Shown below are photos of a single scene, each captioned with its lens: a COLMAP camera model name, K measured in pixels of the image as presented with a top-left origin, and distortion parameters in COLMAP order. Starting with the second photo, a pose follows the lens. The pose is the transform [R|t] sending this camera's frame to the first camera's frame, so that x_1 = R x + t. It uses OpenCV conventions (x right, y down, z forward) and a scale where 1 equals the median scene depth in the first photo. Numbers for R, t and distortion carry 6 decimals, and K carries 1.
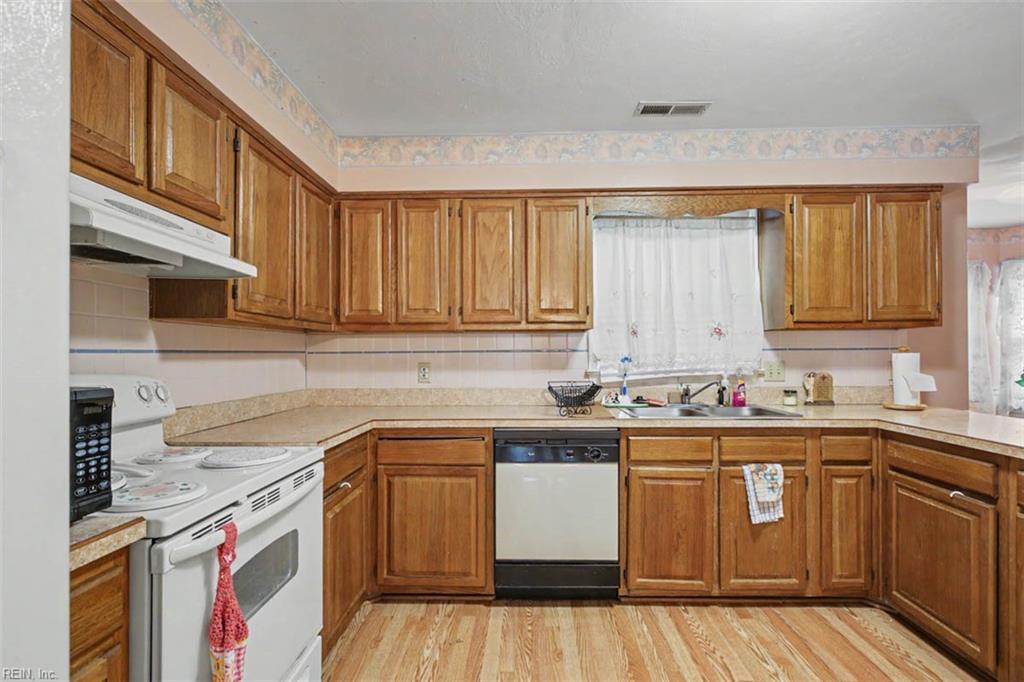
lens RADIAL K [[476.3, 0, 513.3], [0, 476.3, 353.3], [0, 0, 1]] dist [0.000734, 0.000127]
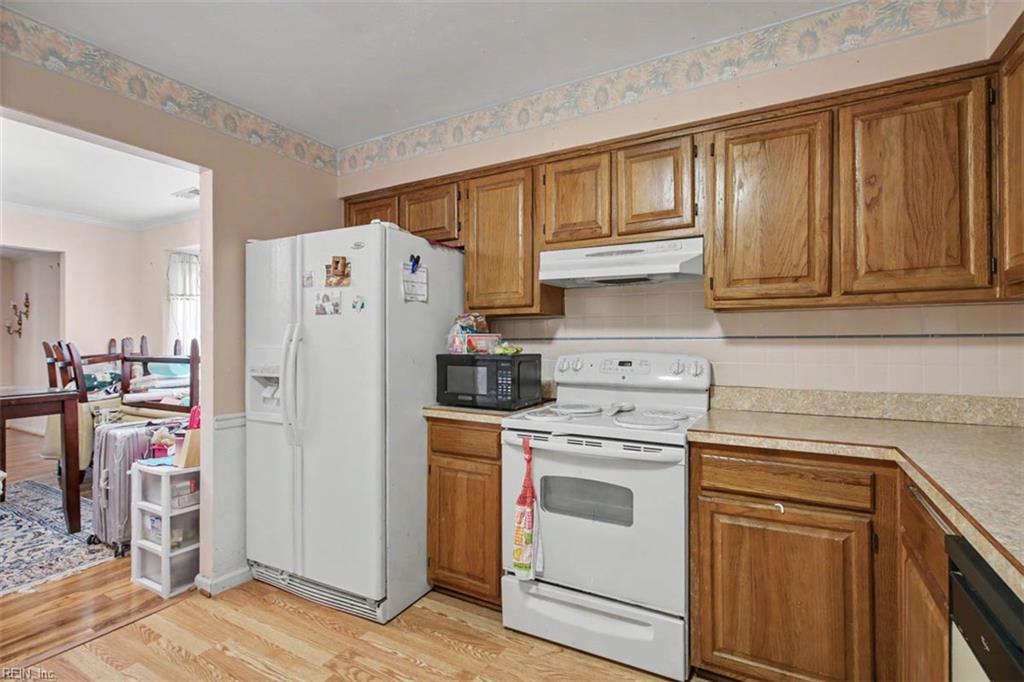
lens RADIAL K [[487.1, 0, 512.0], [0, 487.1, 341.0], [0, 0, 1]] dist [-0.000556, -0.000042]
pose [[-0.461794, 0.002320, -0.886984, 0.637288], [0.007617, 0.999970, -0.001350, 0.002584], [0.886954, -0.007379, -0.461798, 1.106452]]
